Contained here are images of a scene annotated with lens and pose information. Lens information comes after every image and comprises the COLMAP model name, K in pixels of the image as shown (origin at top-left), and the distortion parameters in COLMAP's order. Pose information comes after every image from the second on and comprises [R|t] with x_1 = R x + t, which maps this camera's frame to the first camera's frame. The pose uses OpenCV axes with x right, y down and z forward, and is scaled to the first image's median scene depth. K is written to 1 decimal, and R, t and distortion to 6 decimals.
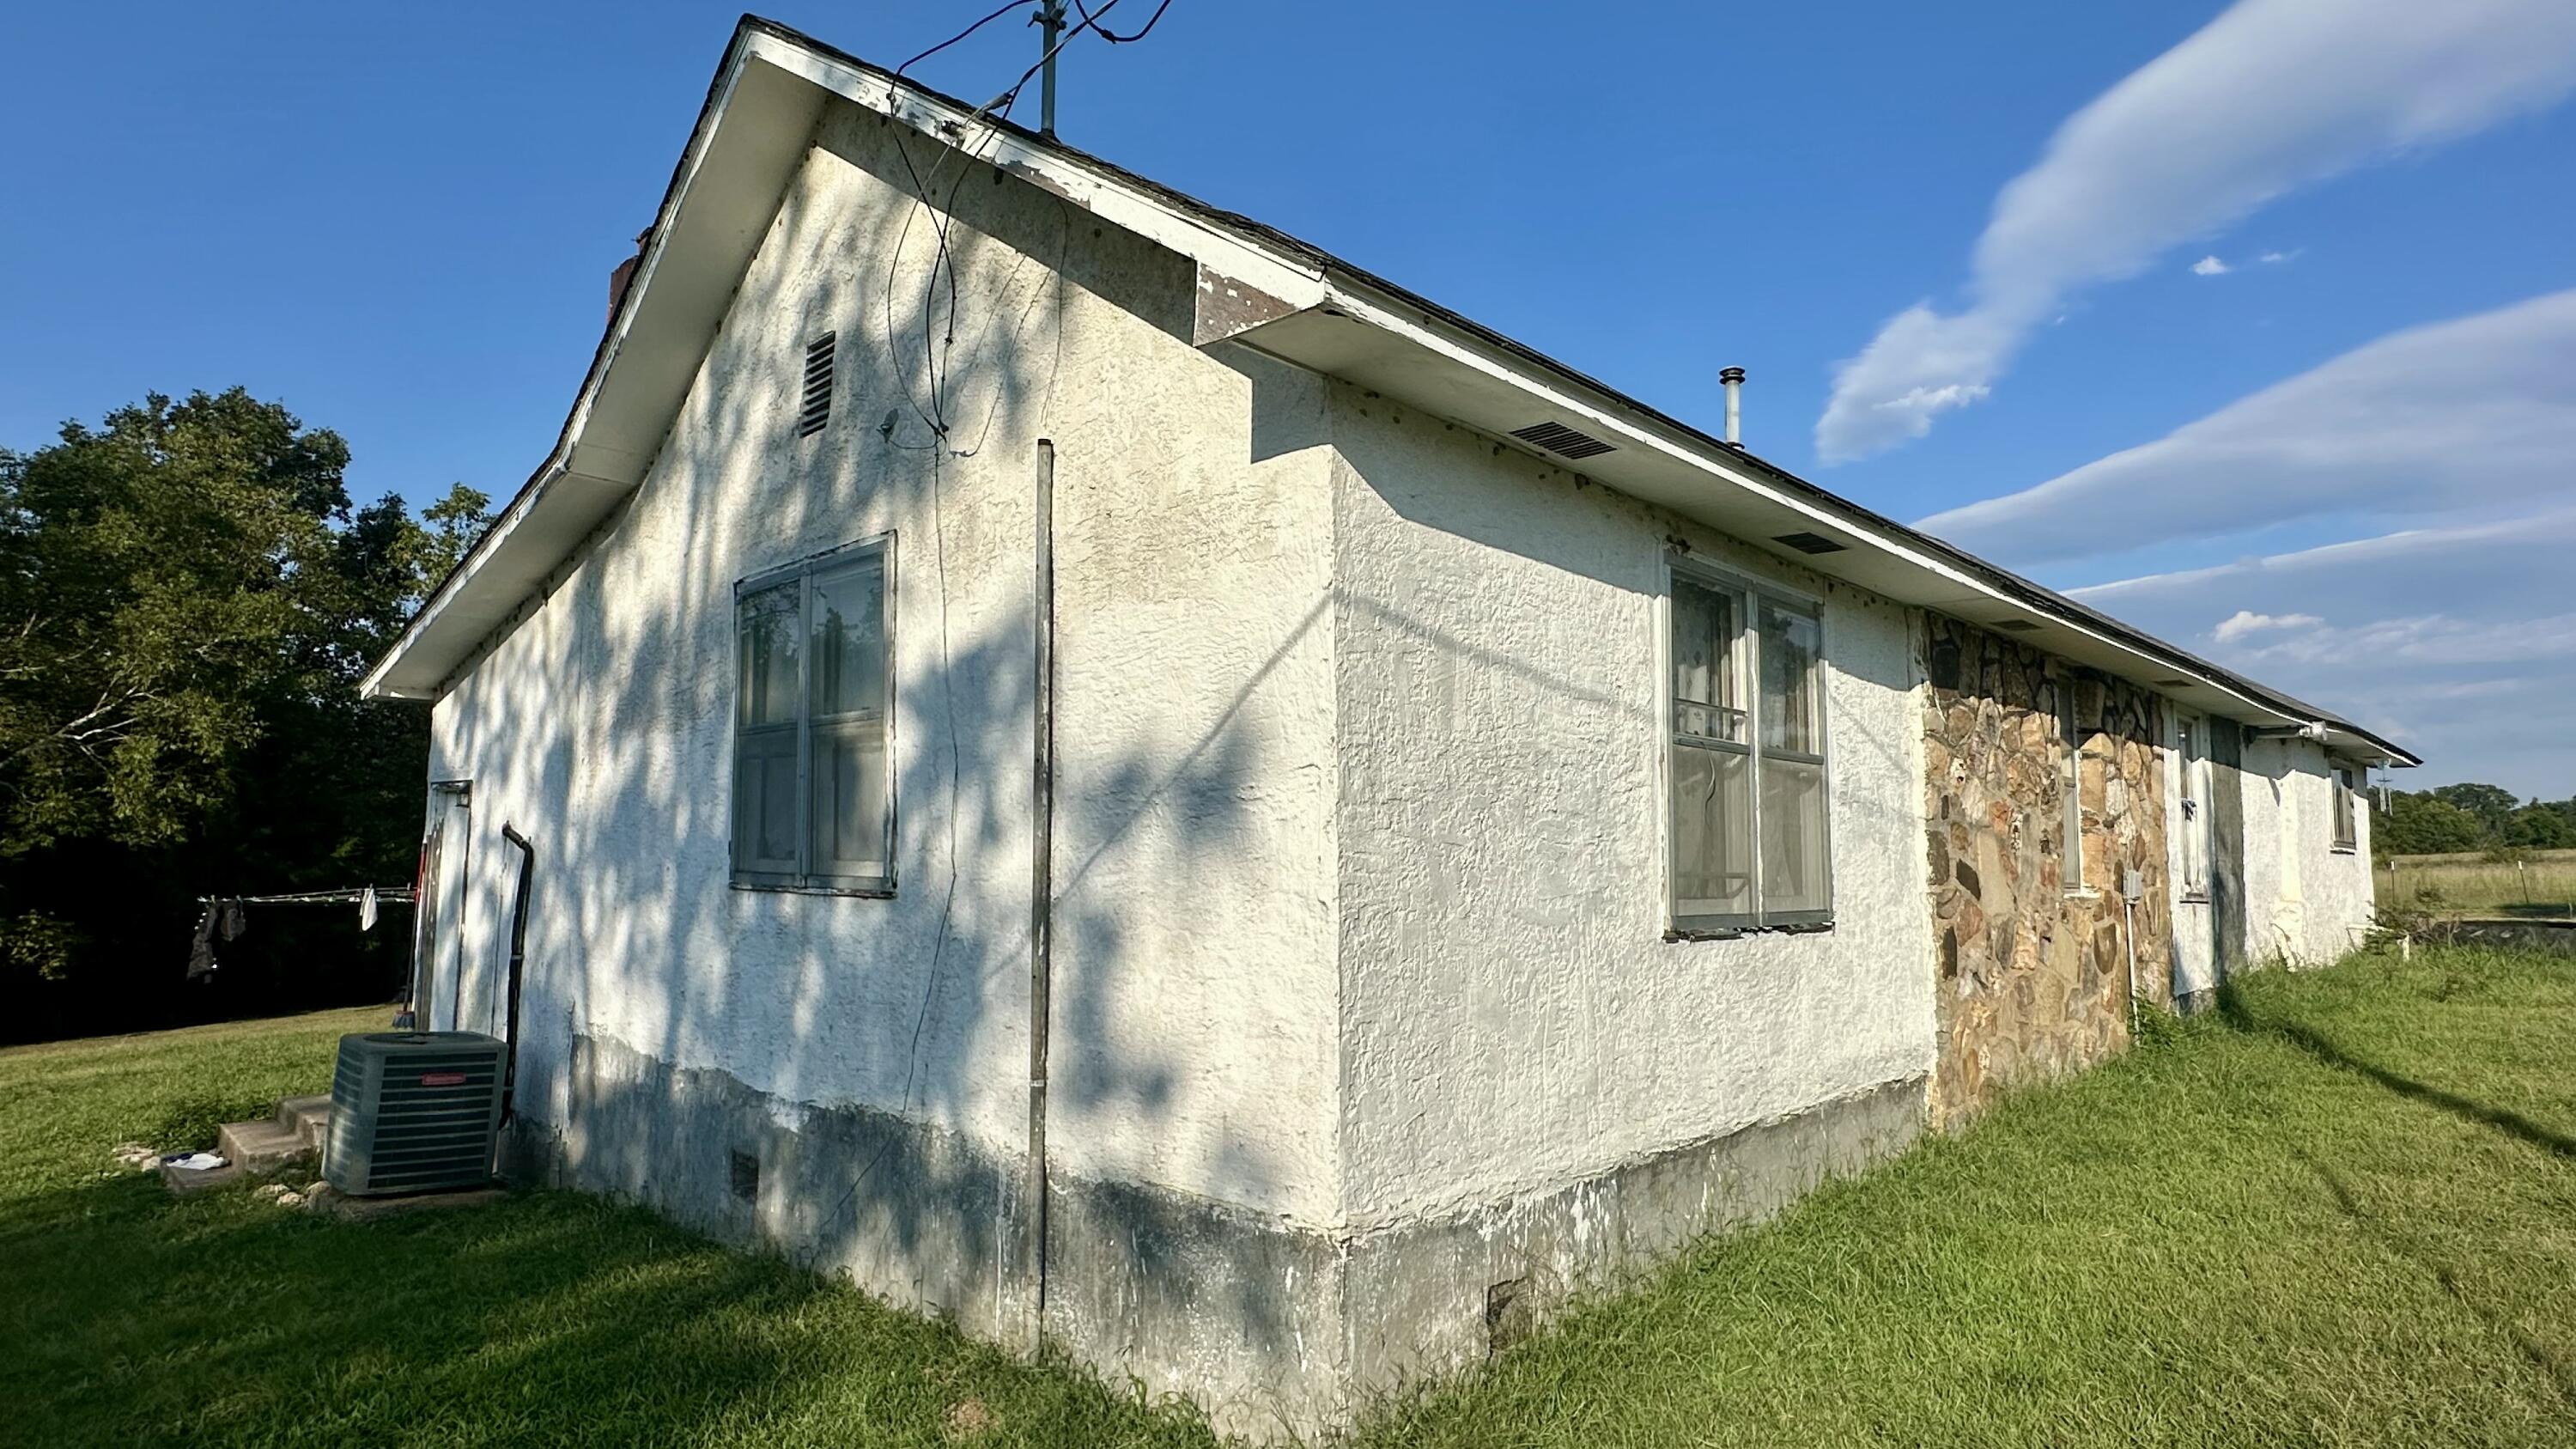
lens RADIAL K [[1400.6, 0, 1288.0], [0, 1400.6, 724.5], [0, 0, 1]] dist [-0.001932, -0.000764]
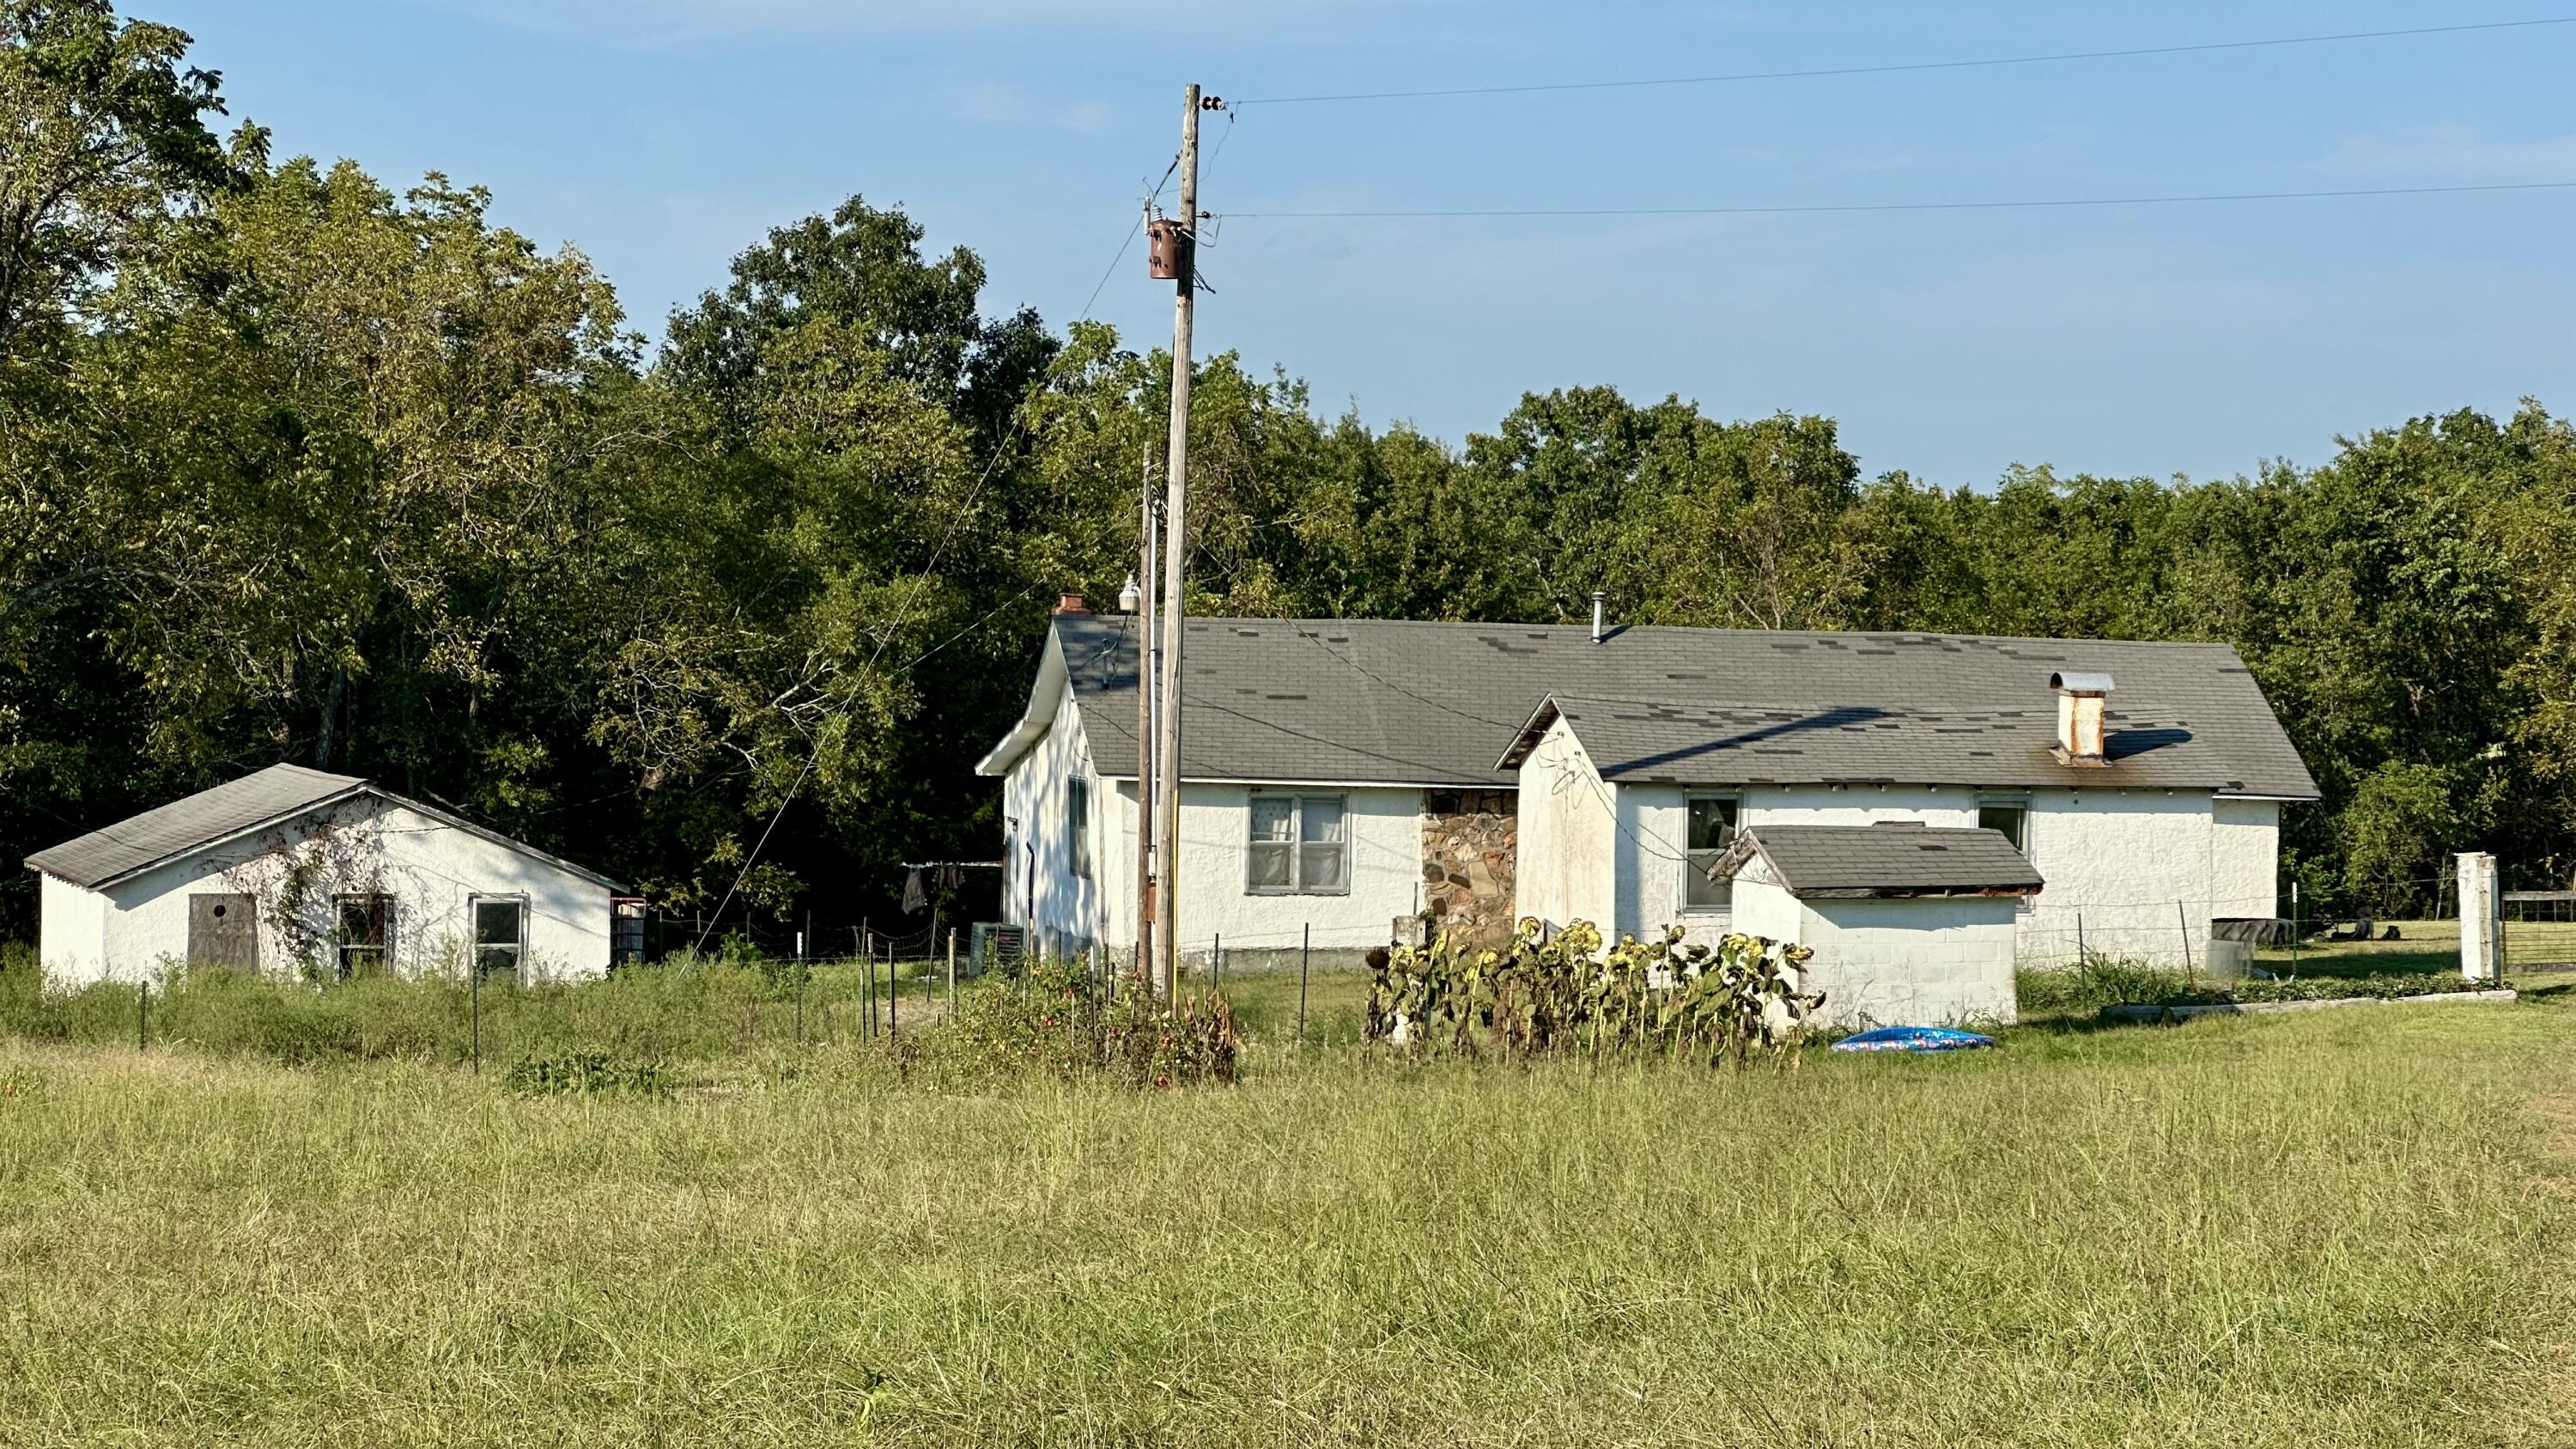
lens RADIAL K [[5648.1, 0, 1288.0], [0, 5648.1, 724.5], [0, 0, 1]] dist [0.034541, 0.190931]
pose [[0.852199, 0.012226, -0.523075, 3.974145], [0.044070, 0.994497, 0.095046, -0.837471], [0.521358, -0.104050, 0.846971, -5.653069]]
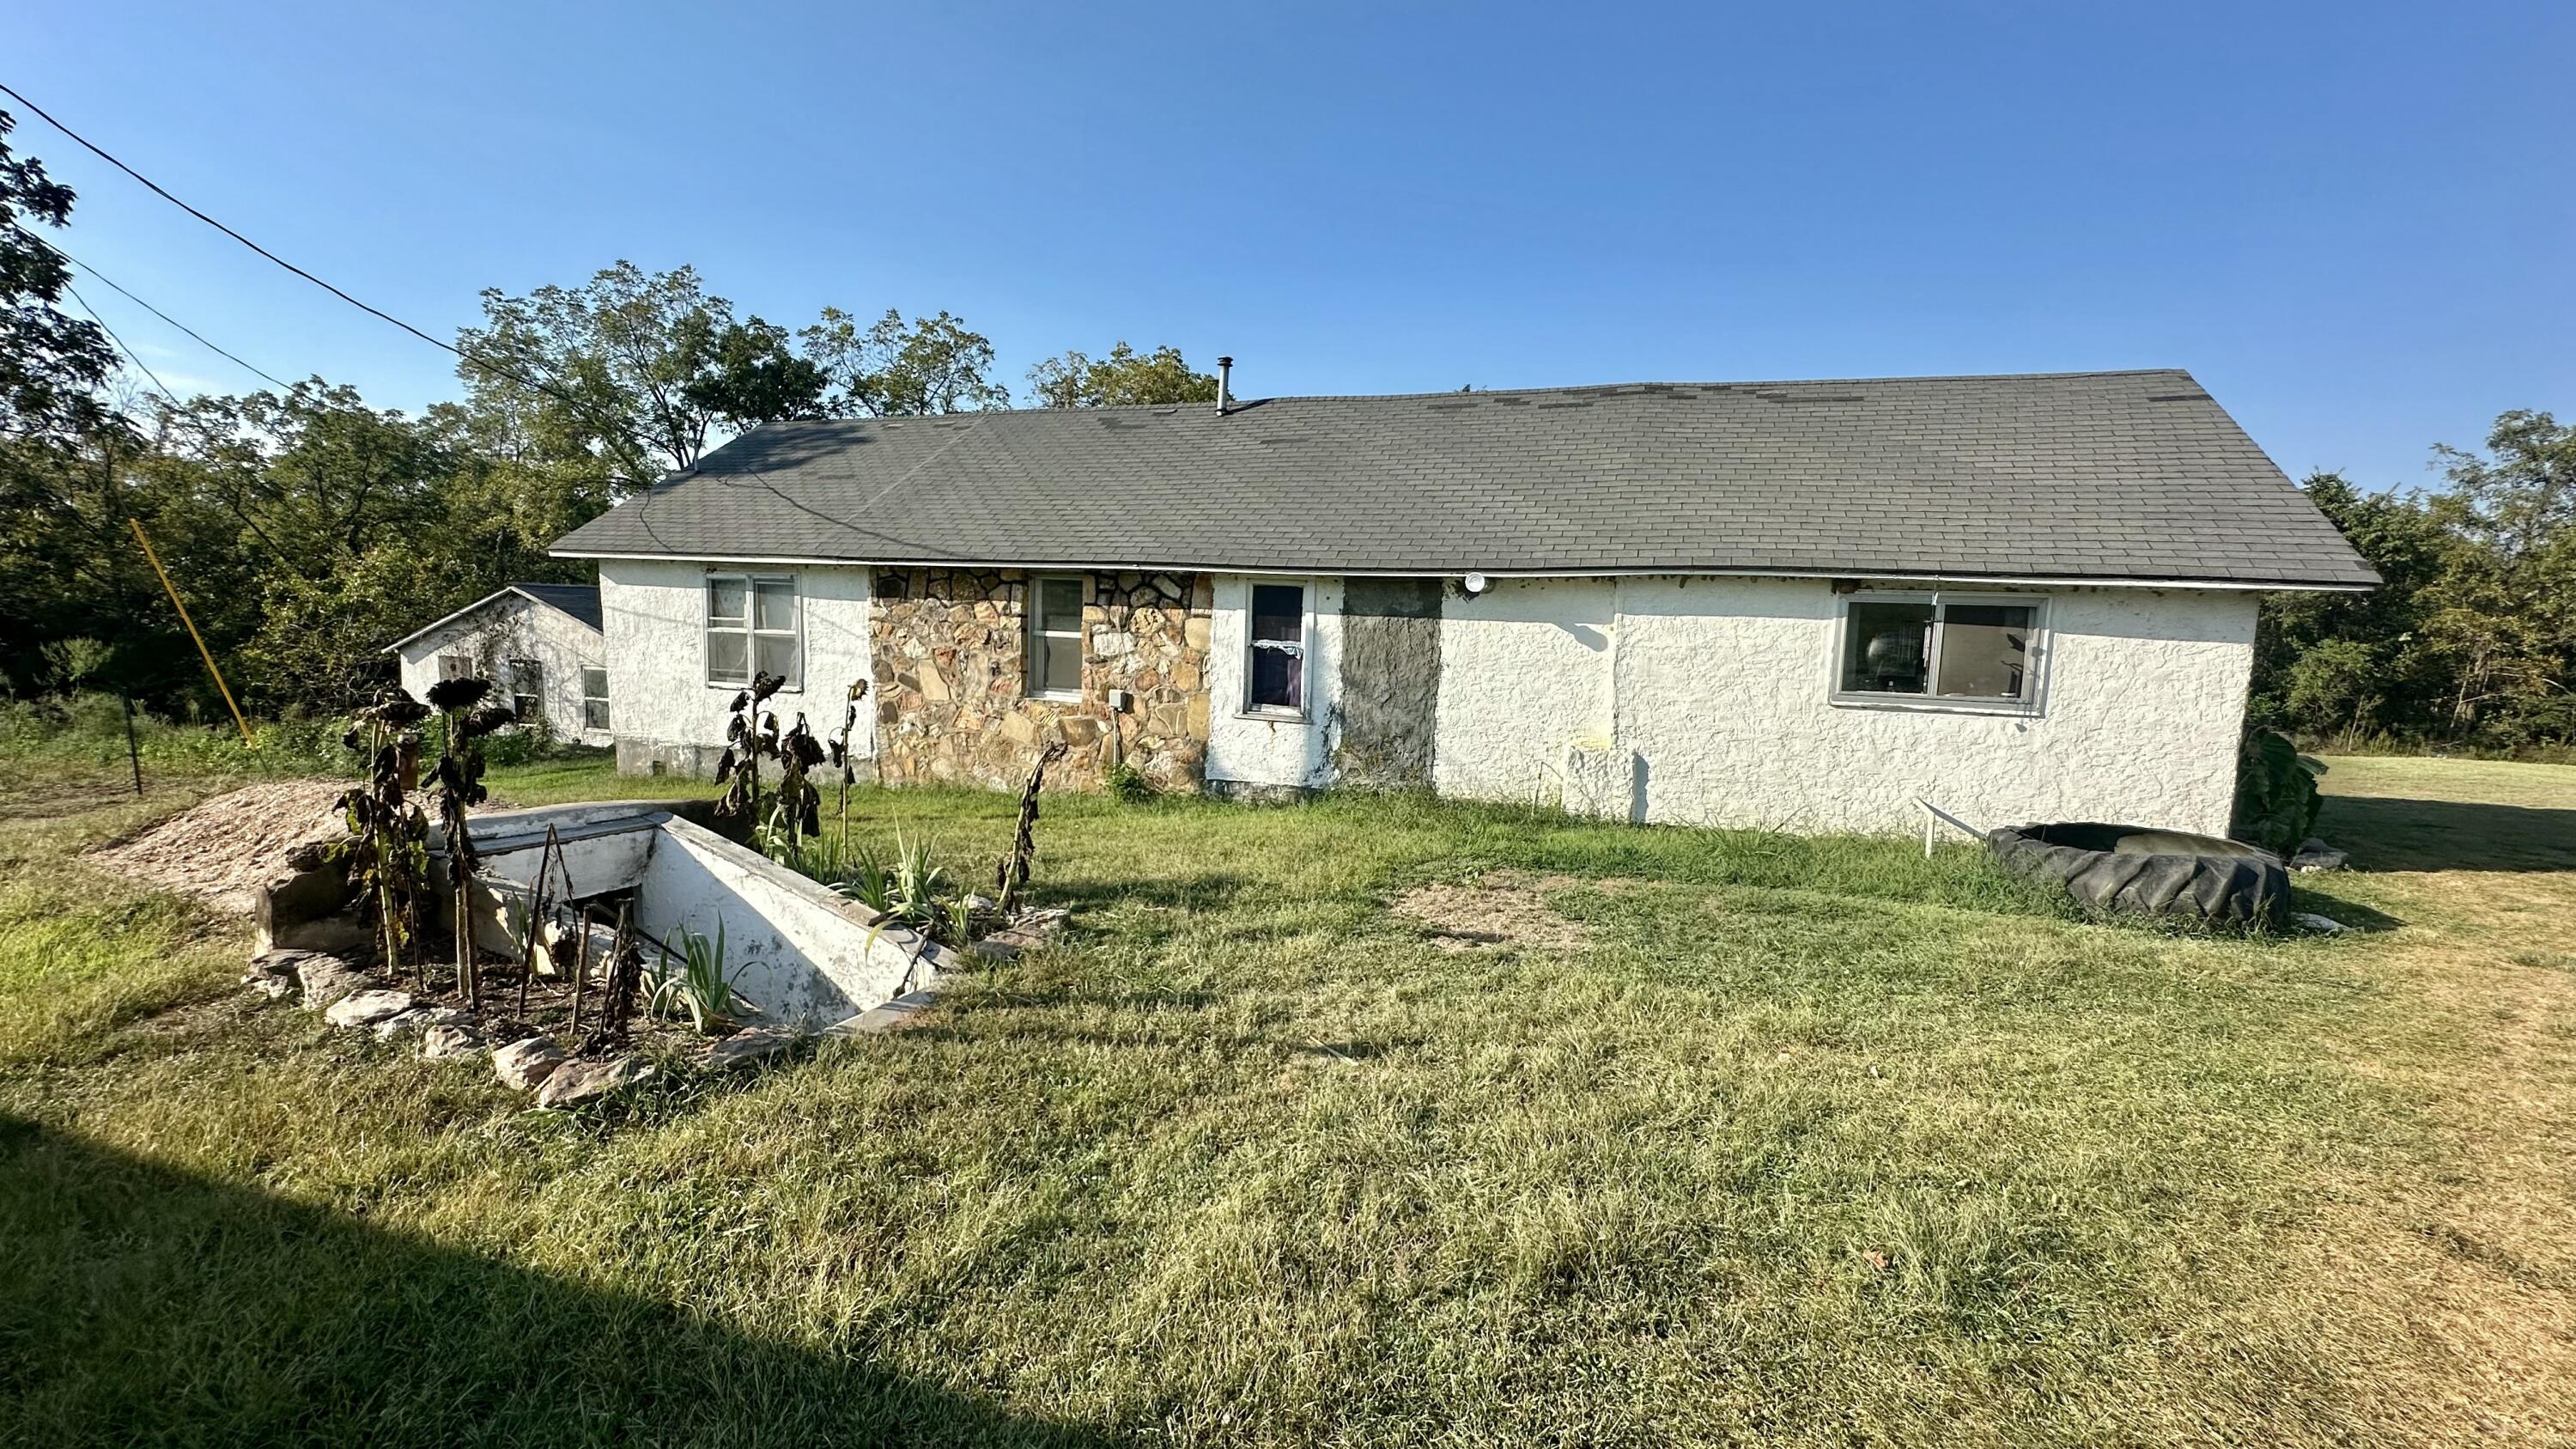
lens RADIAL K [[1026.6, 0, 1288.0], [0, 1026.6, 724.5], [0, 0, 1]] dist [-0.015612, -0.000038]
pose [[0.426234, 0.100068, -0.899061, 1.481553], [0.067599, 0.987561, 0.141966, -0.010165], [0.902084, -0.121287, 0.414167, 0.571218]]
